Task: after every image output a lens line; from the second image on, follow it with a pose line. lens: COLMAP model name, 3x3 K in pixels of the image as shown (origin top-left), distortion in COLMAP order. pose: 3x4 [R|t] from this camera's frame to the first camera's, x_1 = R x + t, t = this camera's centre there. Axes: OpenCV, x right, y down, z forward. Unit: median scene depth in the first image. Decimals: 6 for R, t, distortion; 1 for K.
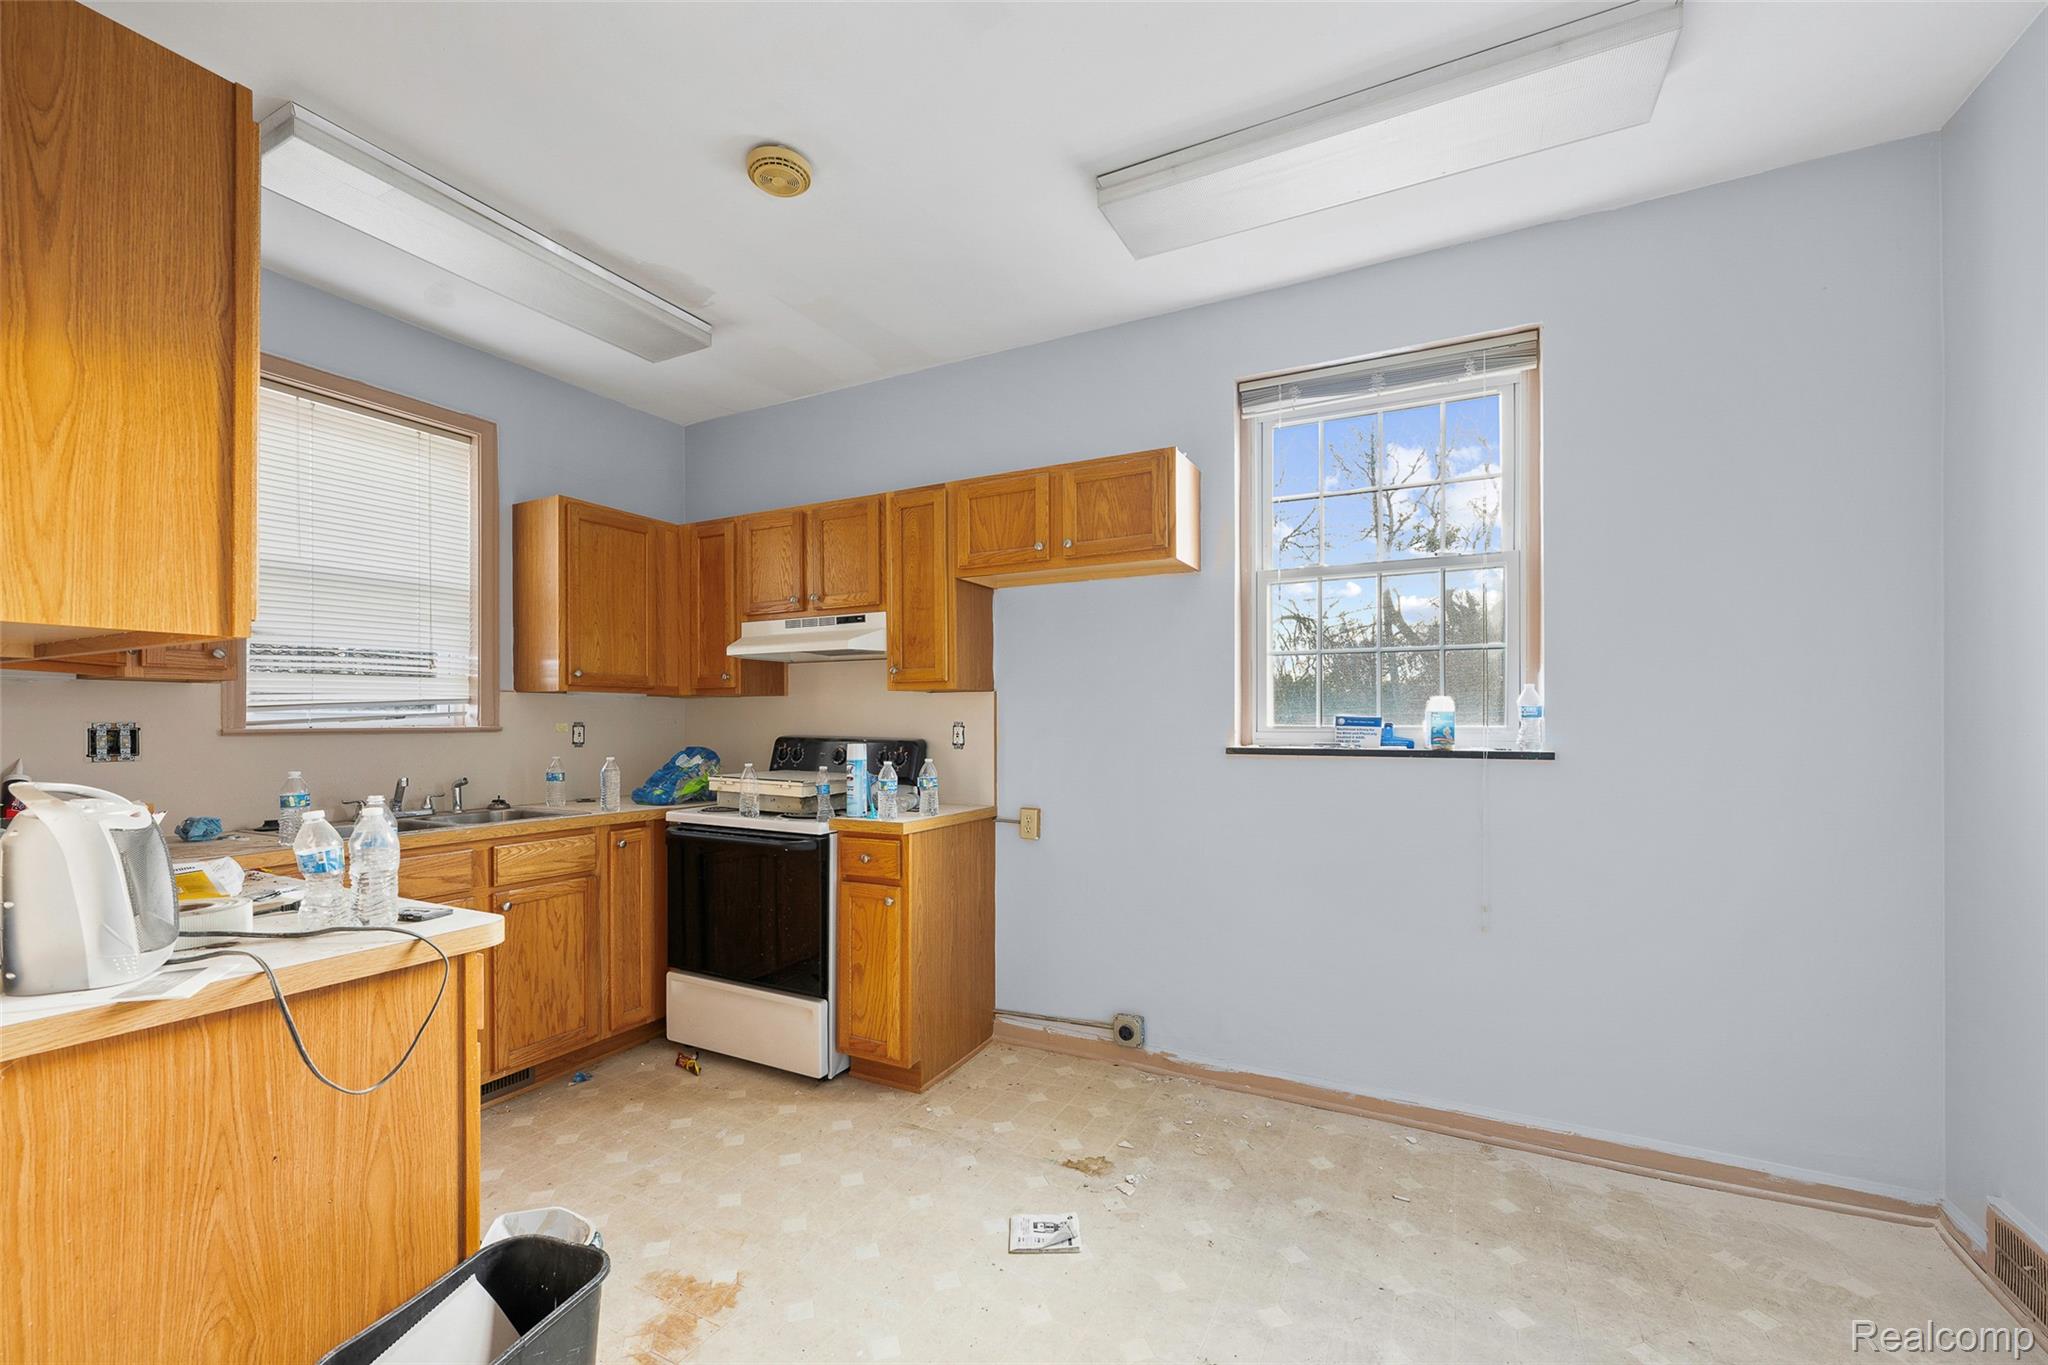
lens RADIAL K [[817.1, 0, 1024.8], [0, 817.1, 714.4], [0, 0, 1]] dist [-0.001302, -0.000313]
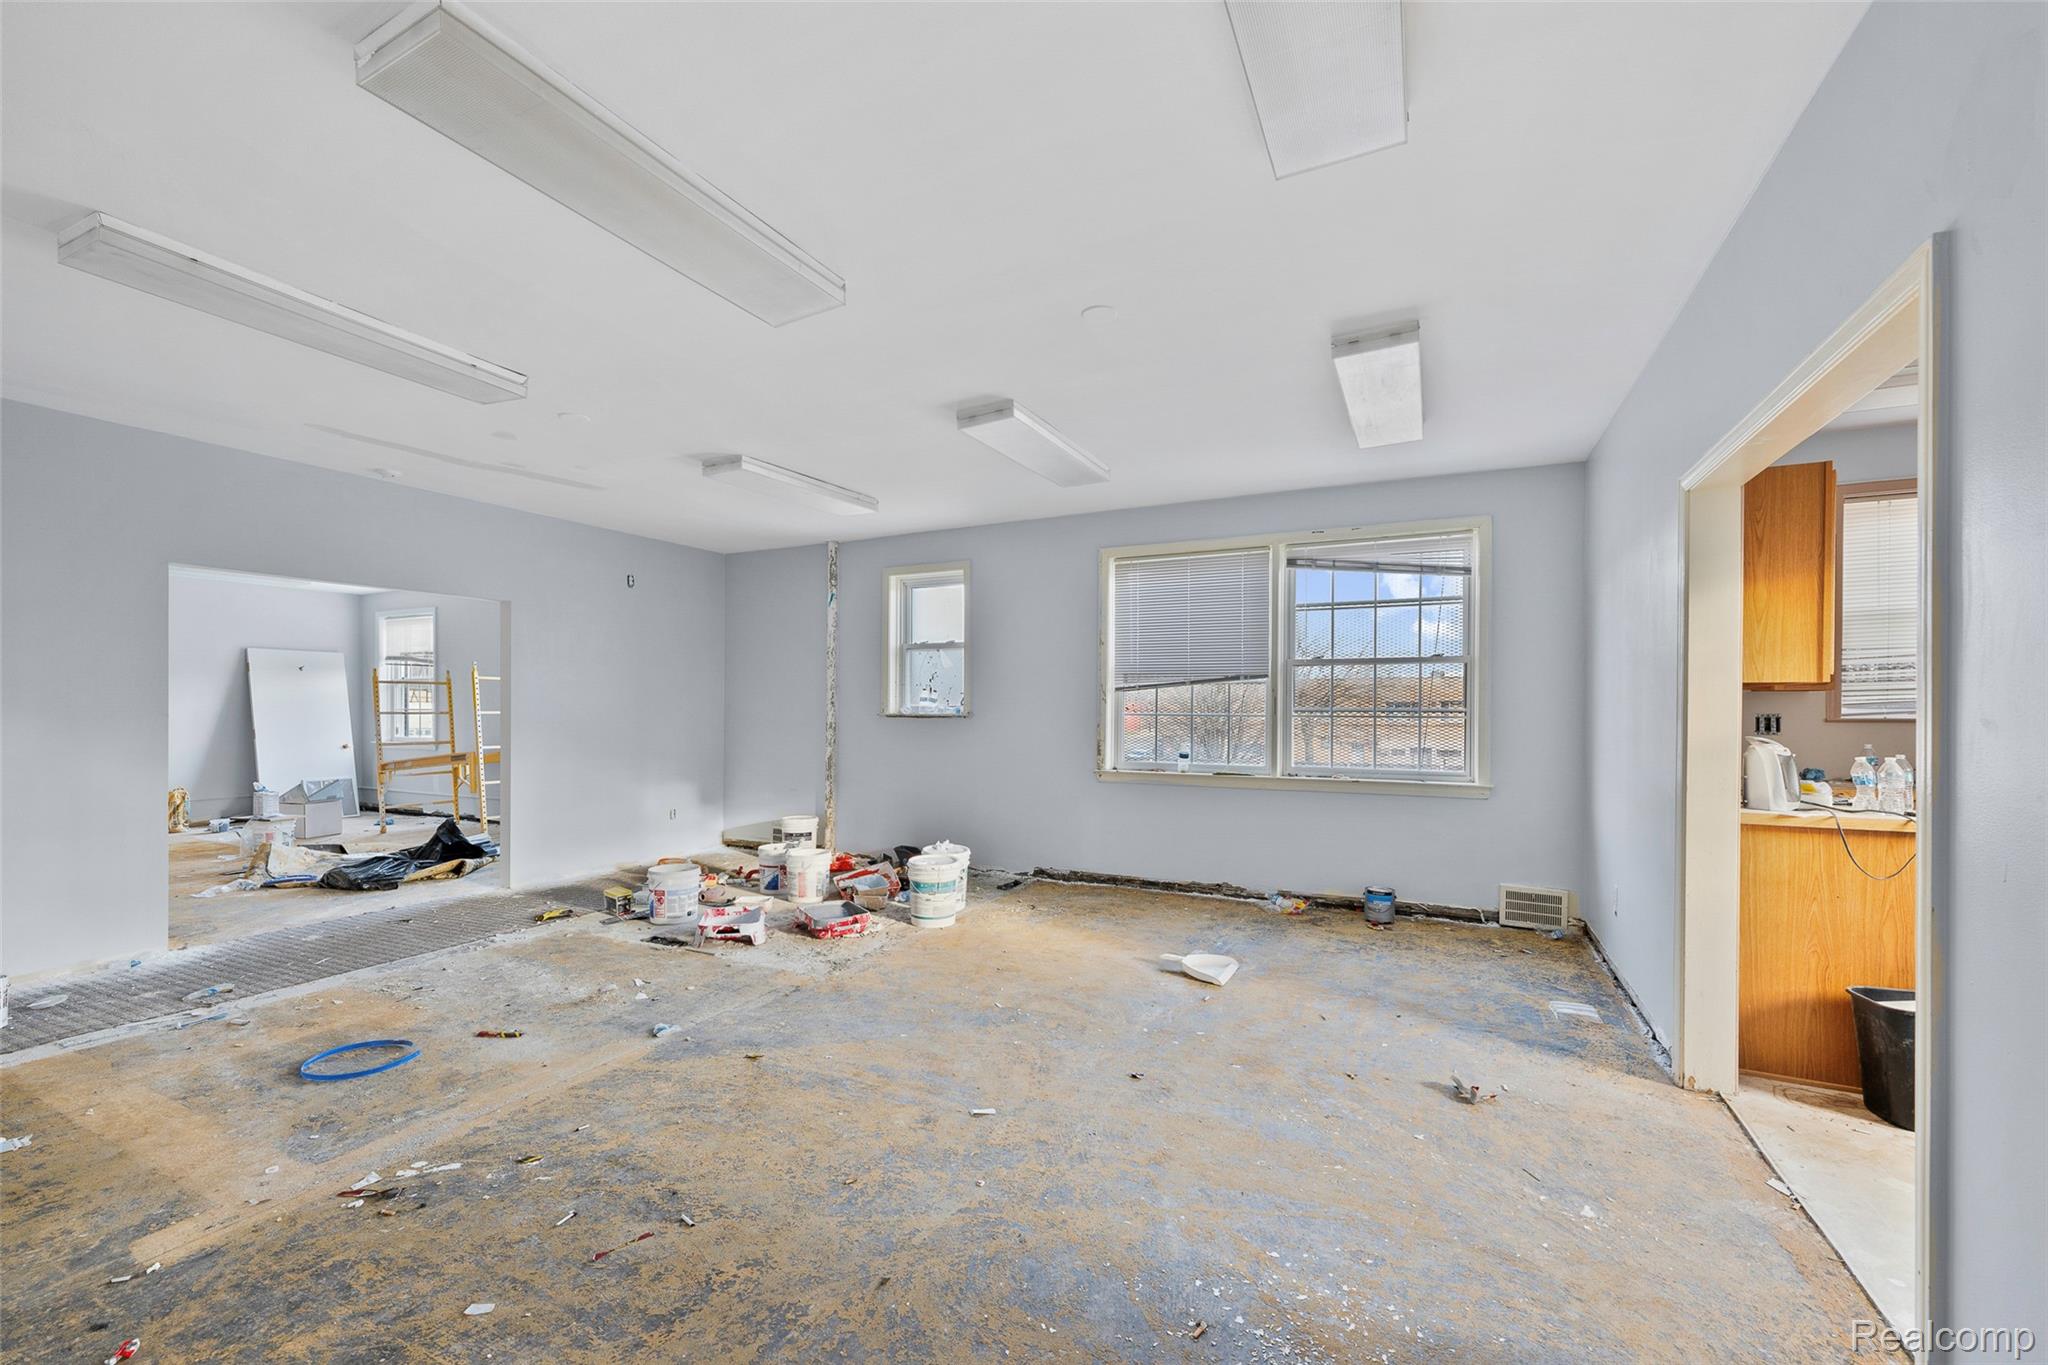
lens RADIAL K [[817.1, 0, 1024.8], [0, 817.1, 714.4], [0, 0, 1]] dist [-0.001302, -0.000313]
pose [[0.005438, 0.011309, -0.999921, 1.283273], [0.002573, 0.999933, 0.011323, -0.024161], [0.999982, -0.002634, 0.005409, -1.233400]]
